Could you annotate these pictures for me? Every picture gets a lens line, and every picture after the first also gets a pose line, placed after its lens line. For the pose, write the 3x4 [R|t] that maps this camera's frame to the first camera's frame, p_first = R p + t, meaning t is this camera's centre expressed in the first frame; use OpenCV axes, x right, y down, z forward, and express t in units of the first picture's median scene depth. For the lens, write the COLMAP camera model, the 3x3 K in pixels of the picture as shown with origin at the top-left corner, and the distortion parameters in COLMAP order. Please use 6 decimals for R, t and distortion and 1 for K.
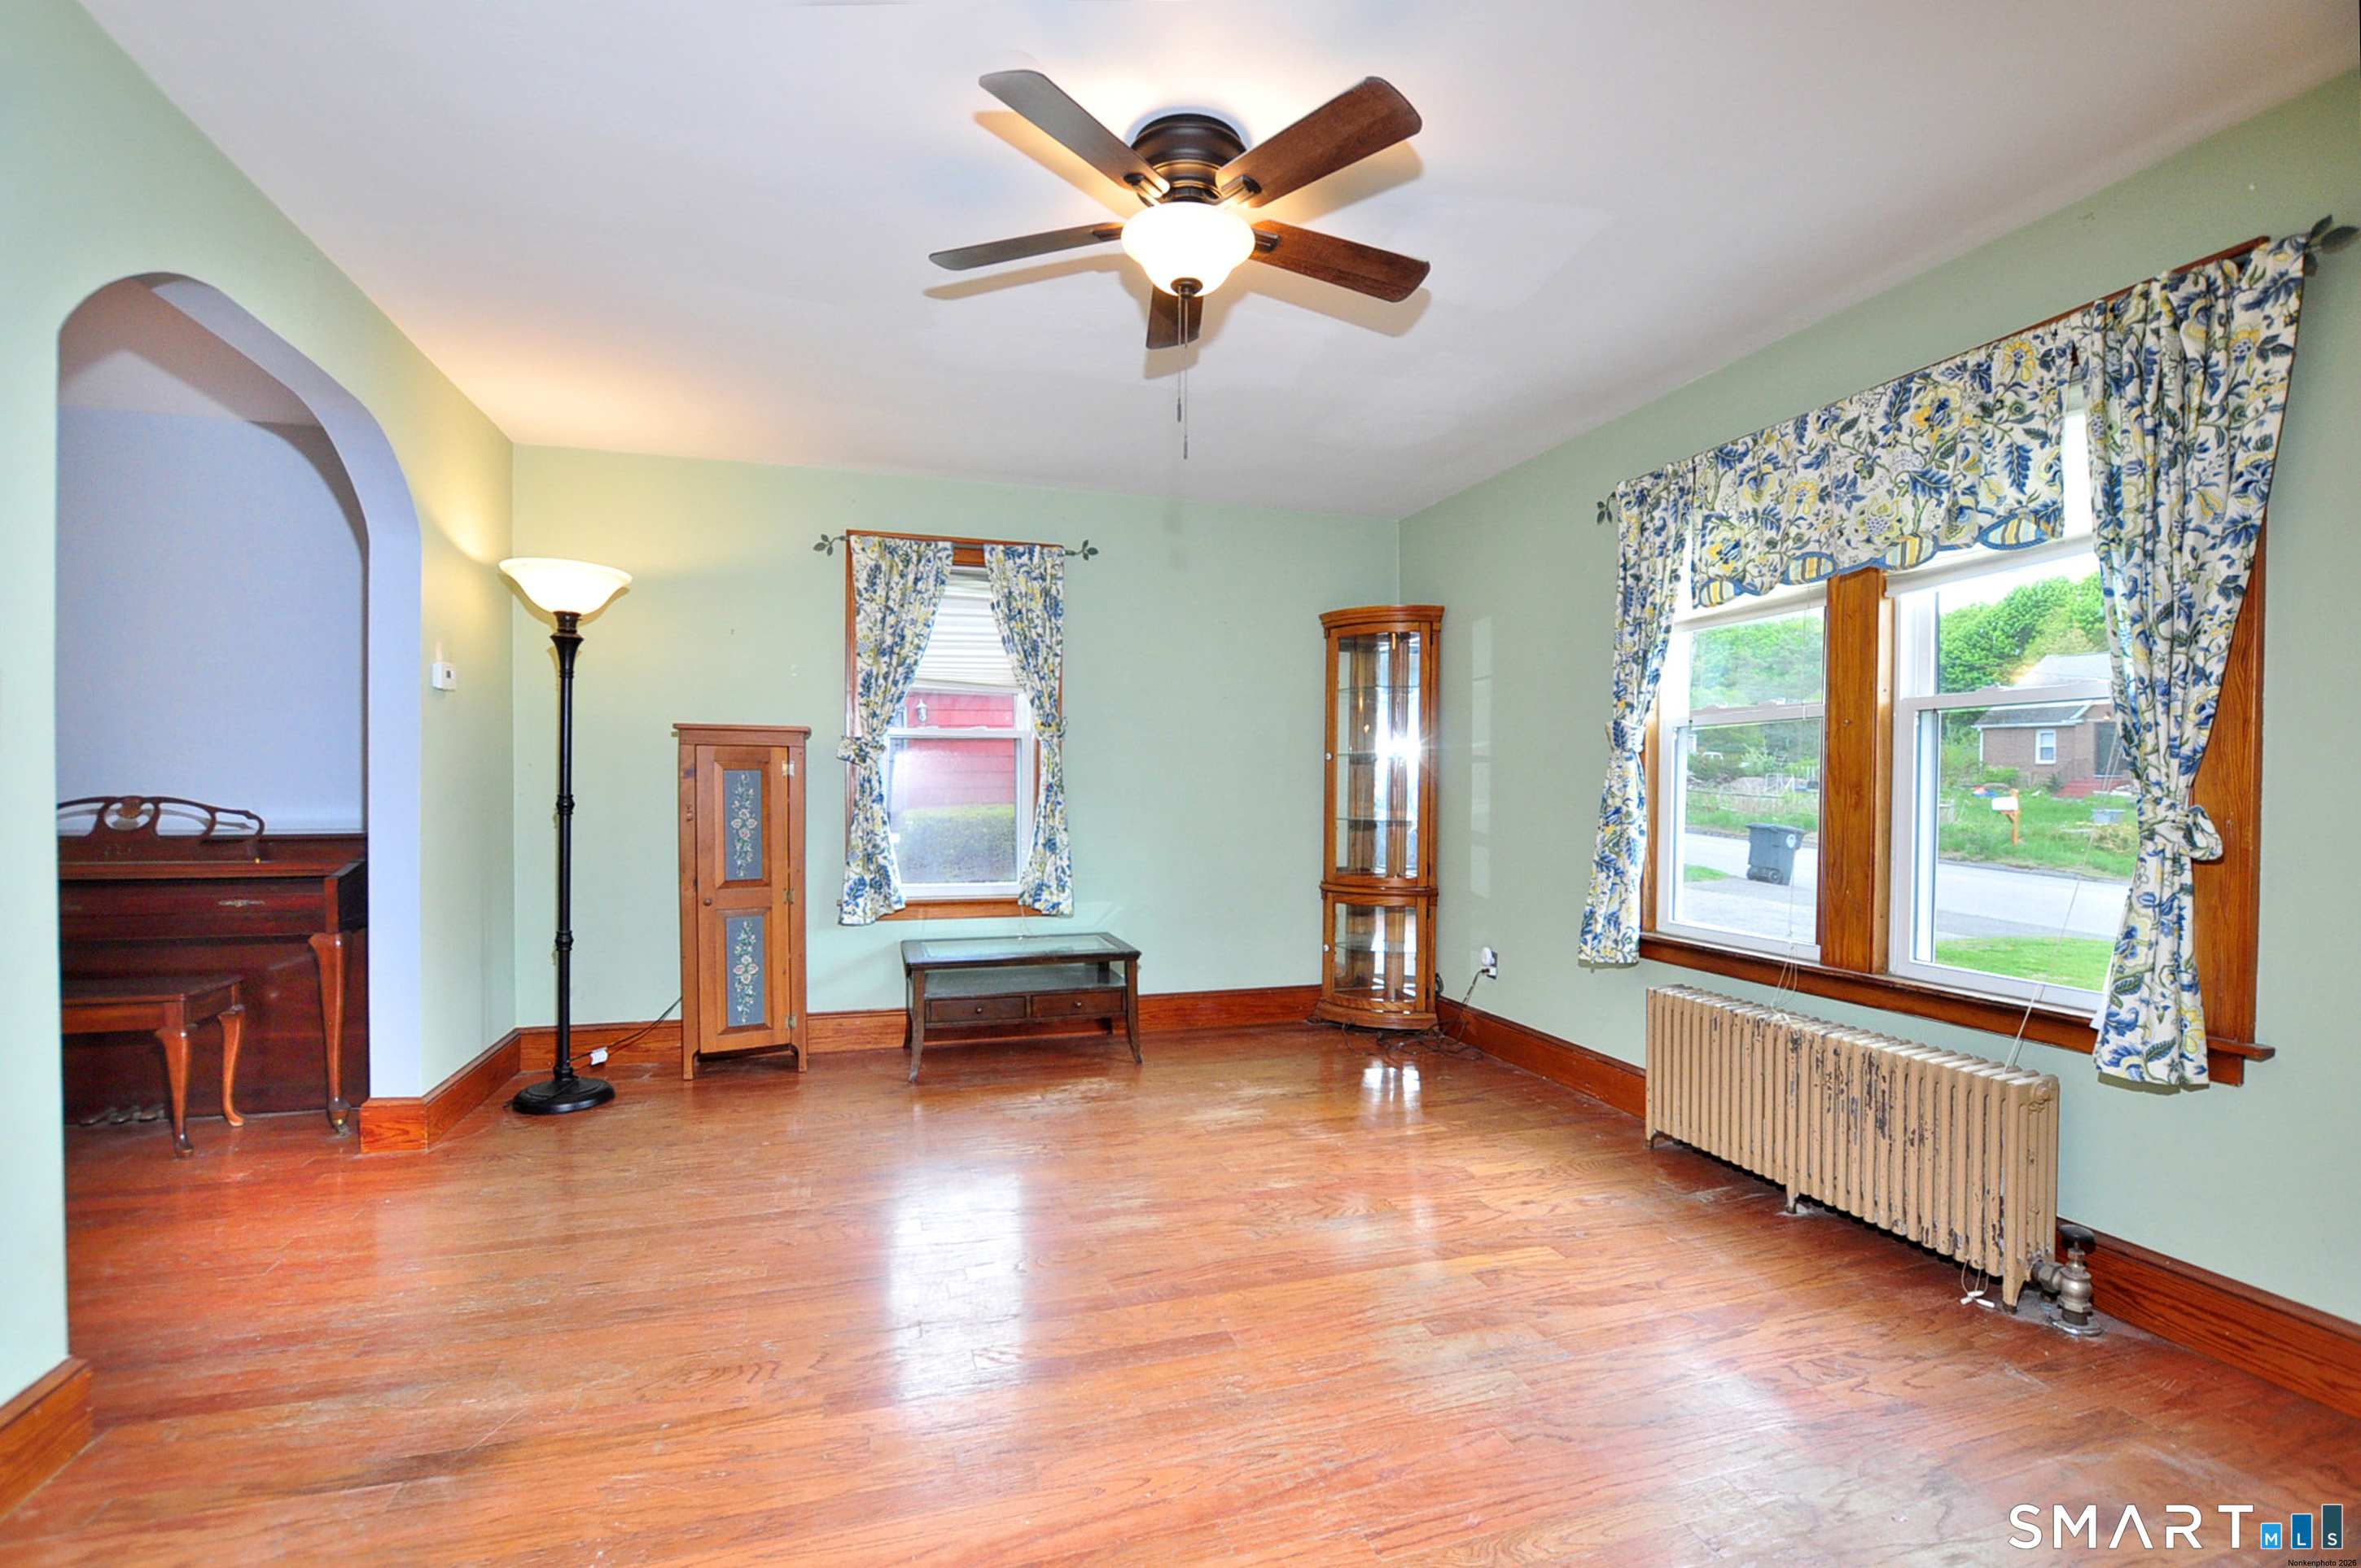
lens RADIAL K [[1040.8, 0, 1203.9], [0, 1040.8, 808.1], [0, 0, 1]] dist [-0.030877, 0.000438]
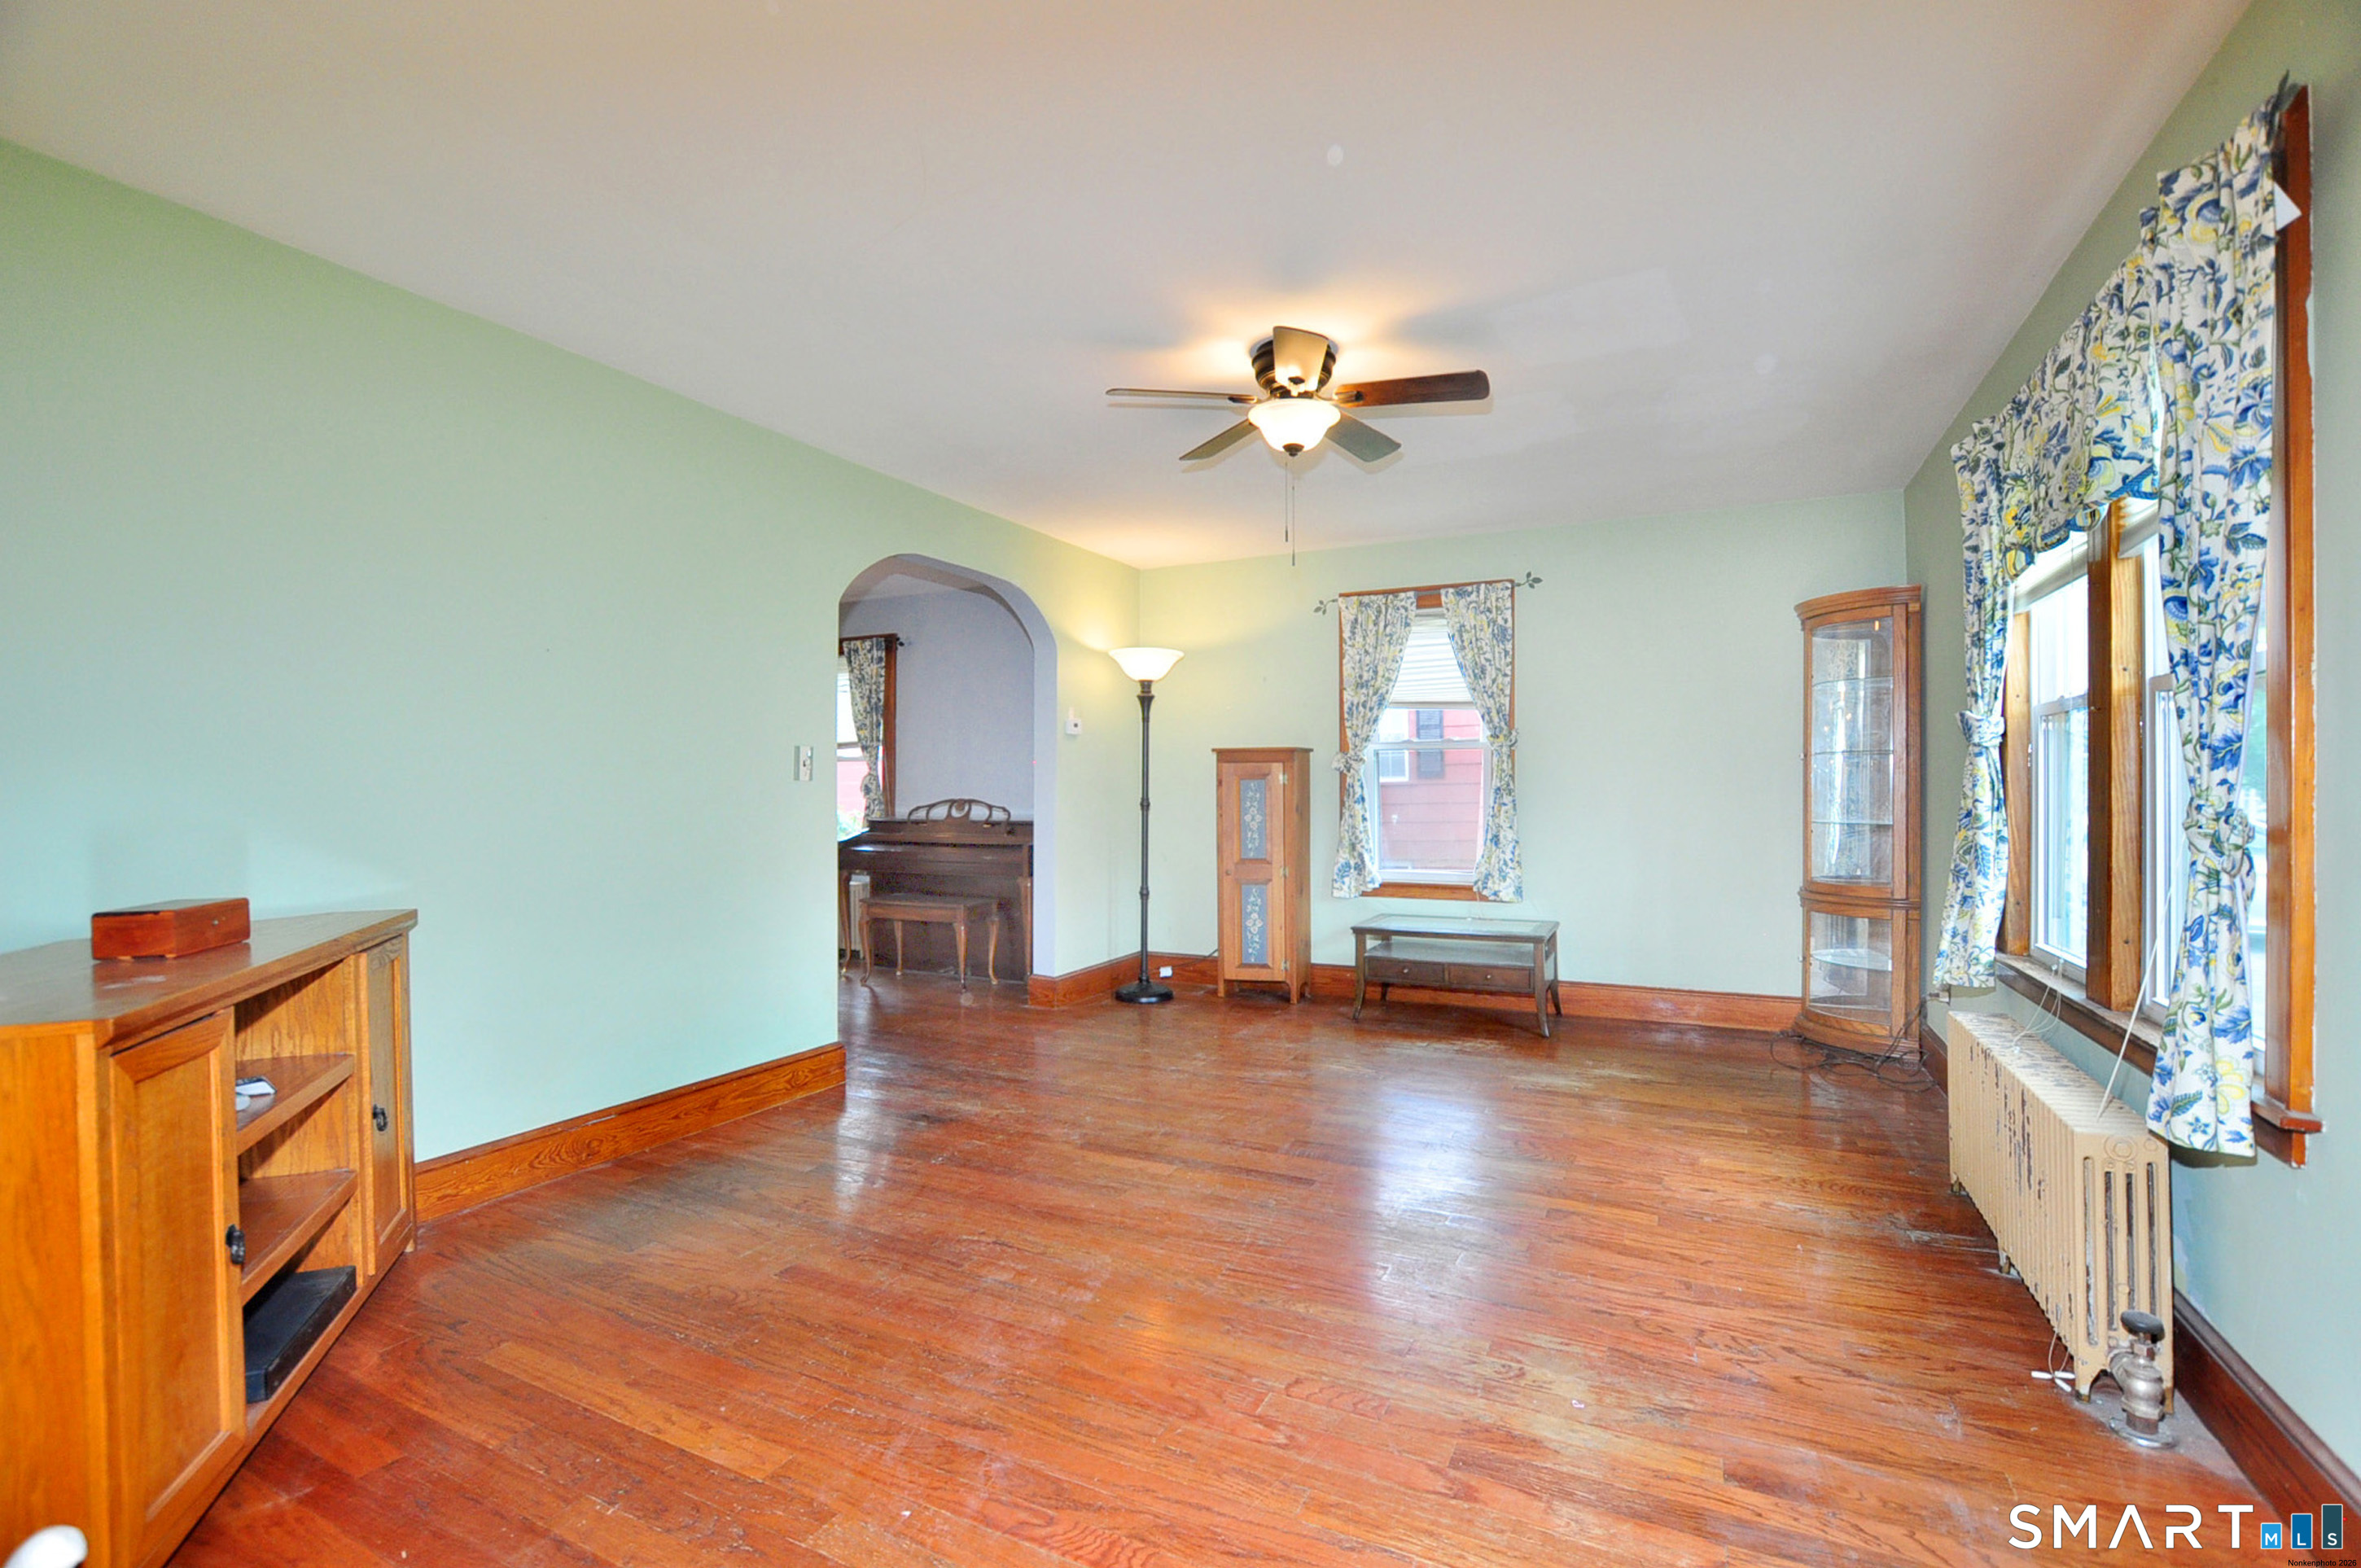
lens RADIAL K [[1061.3, 0, 1210.8], [0, 1061.3, 791.7], [0, 0, 1]] dist [-0.034476, 0.000047]
pose [[0.726543, -0.005983, -0.687095, 0.539568], [-0.005369, 0.999882, -0.014384, 0.000097], [0.687100, 0.014140, 0.726425, -0.088289]]
